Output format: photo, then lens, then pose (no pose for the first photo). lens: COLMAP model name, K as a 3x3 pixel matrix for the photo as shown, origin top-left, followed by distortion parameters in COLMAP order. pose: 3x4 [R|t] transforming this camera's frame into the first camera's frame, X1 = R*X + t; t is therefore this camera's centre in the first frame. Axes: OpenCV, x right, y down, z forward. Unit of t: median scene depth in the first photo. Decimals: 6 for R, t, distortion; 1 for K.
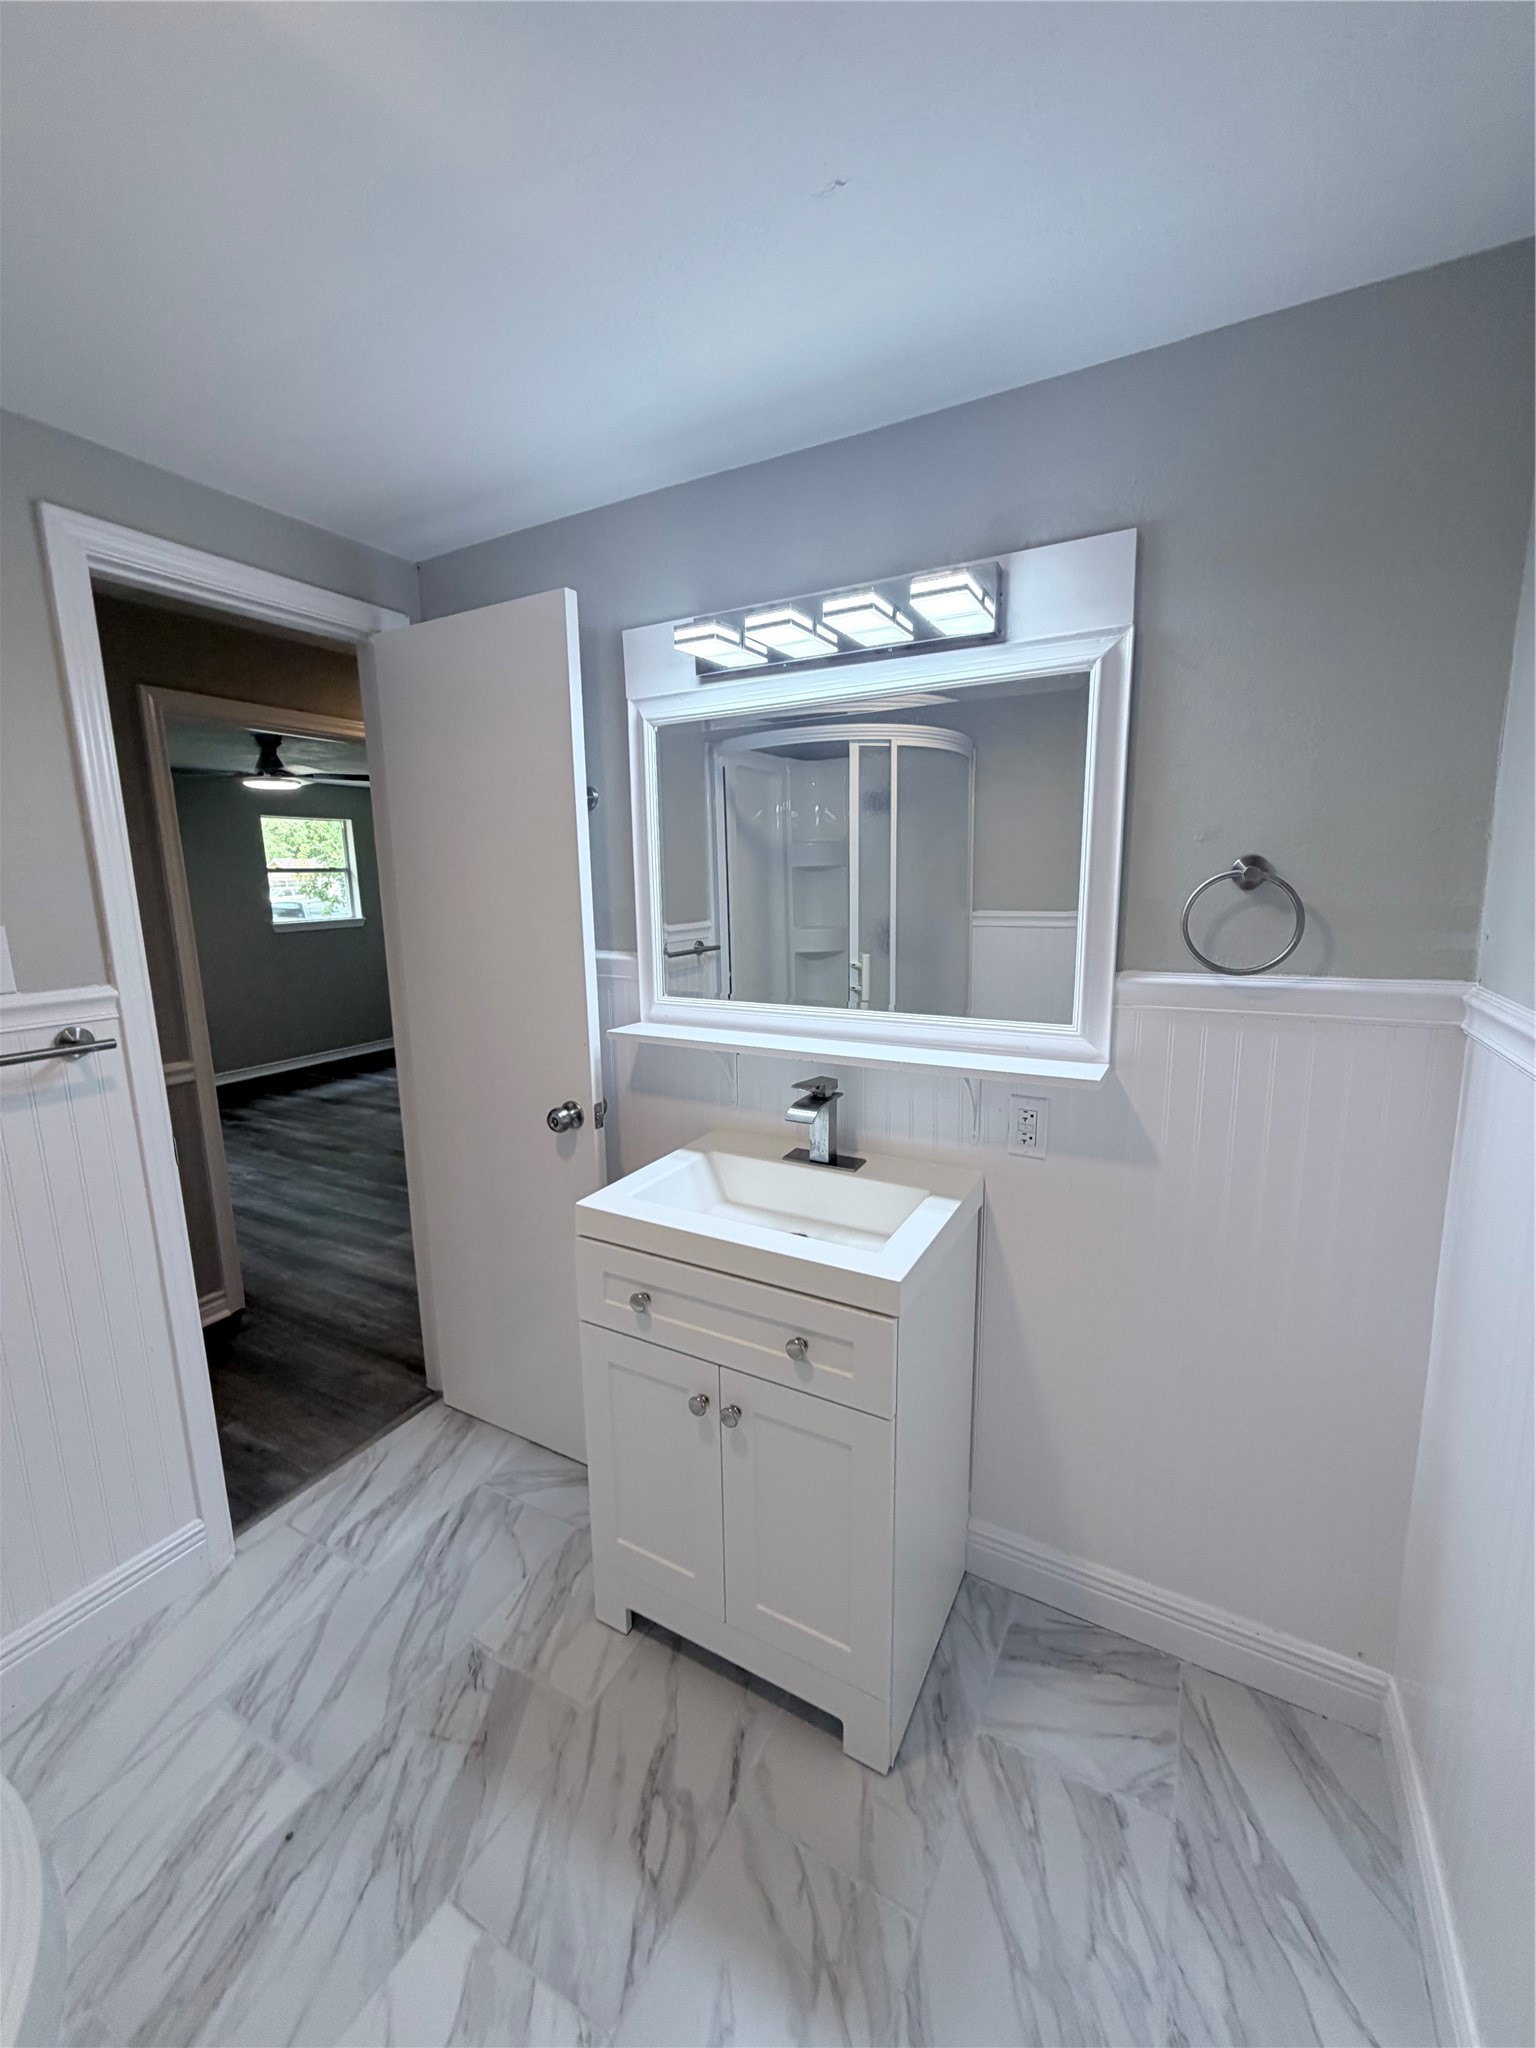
lens RADIAL K [[809.9, 0, 768.0], [0, 809.9, 1024.0], [0, 0, 1]] dist [0.000478, -0.000012]
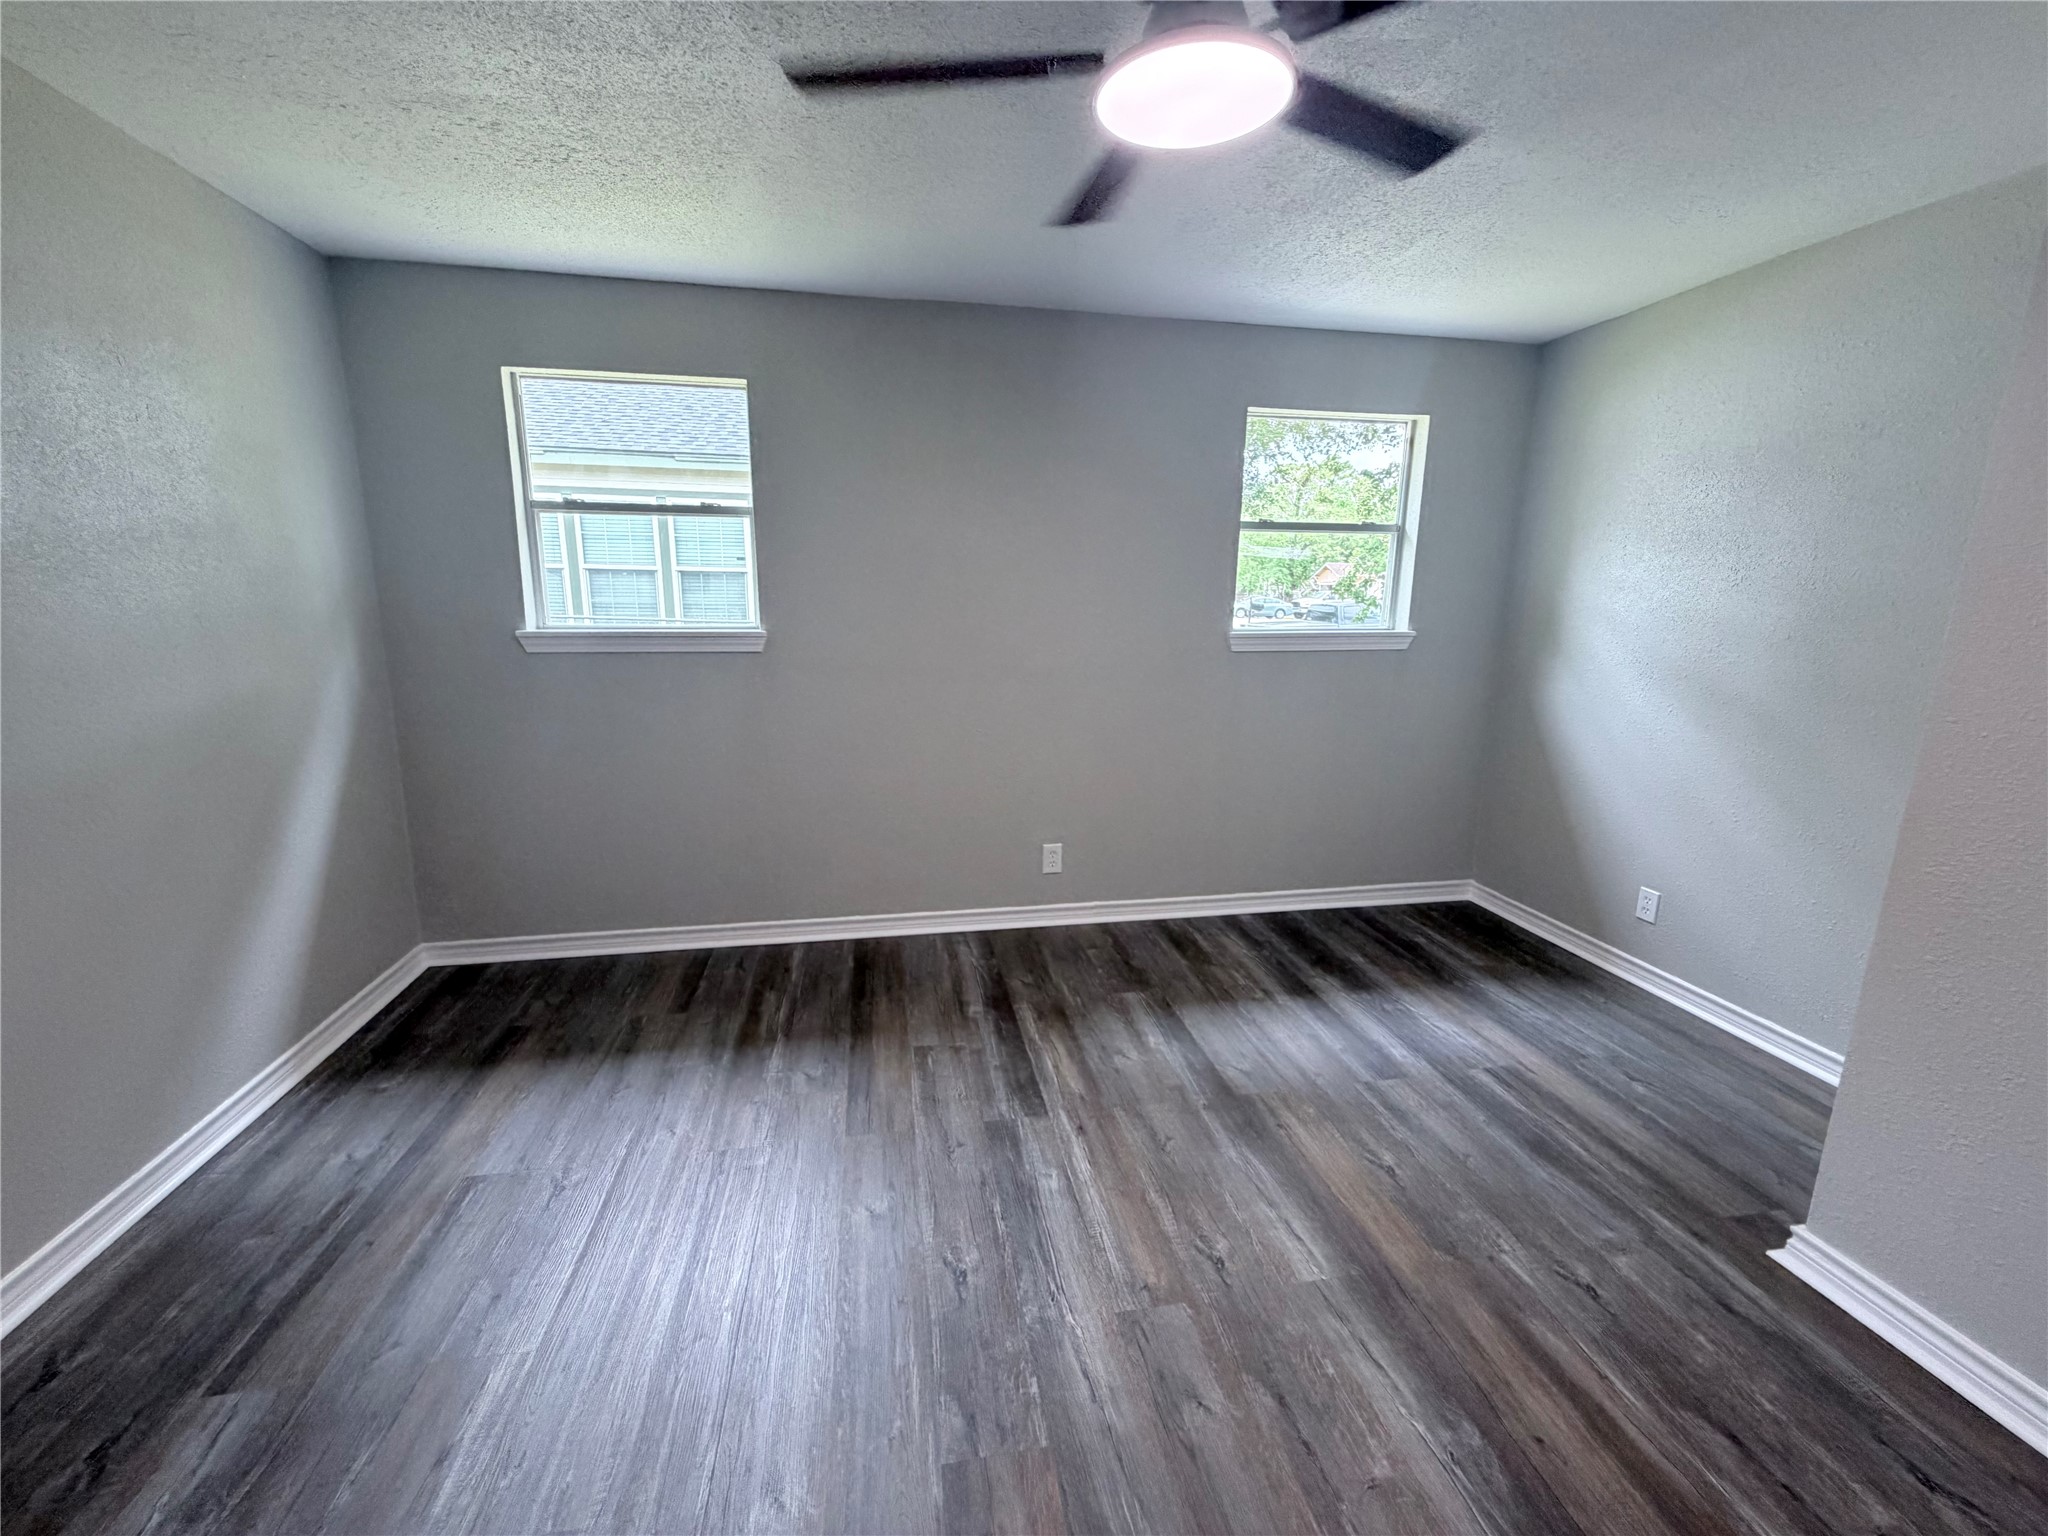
lens RADIAL K [[853.0, 0, 1024.0], [0, 853.0, 768.0], [0, 0, 1]] dist [-0.001939, -0.000330]
pose [[0.641760, 0.186671, -0.743840, -0.262336], [-0.163442, 0.980932, 0.105159, -0.068875], [0.749287, 0.054088, 0.660033, 0.512992]]
